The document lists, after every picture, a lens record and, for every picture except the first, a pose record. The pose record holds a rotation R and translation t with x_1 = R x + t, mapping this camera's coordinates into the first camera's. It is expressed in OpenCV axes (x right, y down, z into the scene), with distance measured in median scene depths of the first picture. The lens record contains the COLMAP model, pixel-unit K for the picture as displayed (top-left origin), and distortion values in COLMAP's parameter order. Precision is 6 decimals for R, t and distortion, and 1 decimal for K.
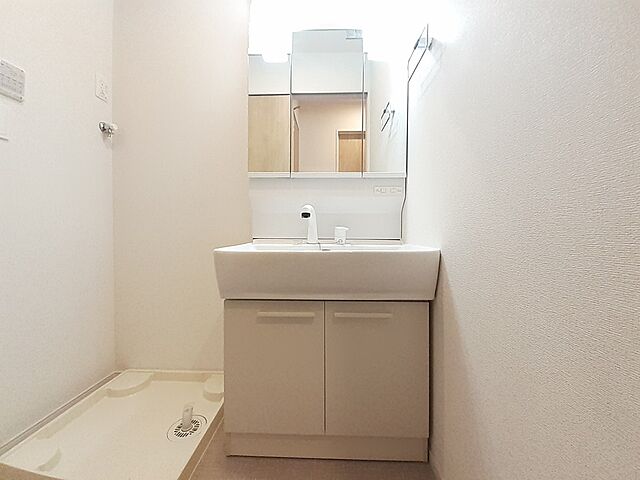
lens RADIAL K [[259.4, 0, 312.9], [0, 259.4, 238.2], [0, 0, 1]] dist [0.036256, -0.010214]
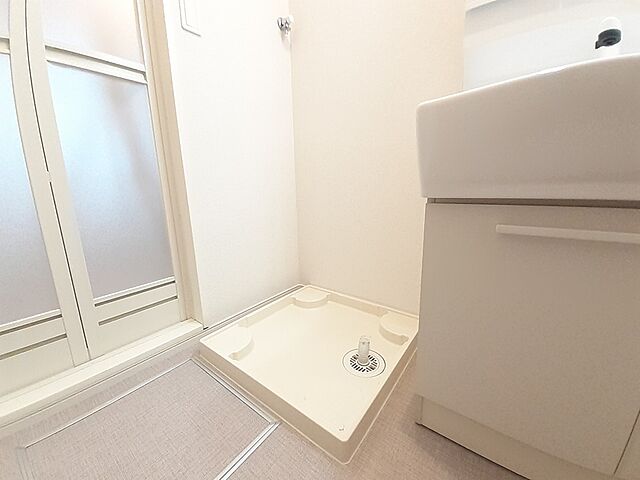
lens RADIAL K [[260.3, 0, 320.0], [0, 260.3, 240.0], [0, 0, 1]] dist [0.000032, -0.009518]
pose [[0.830292, 0.100017, -0.548281, -0.145266], [0.014531, 0.979546, 0.200694, 0.139498], [0.557139, -0.174602, 0.811856, 0.264966]]
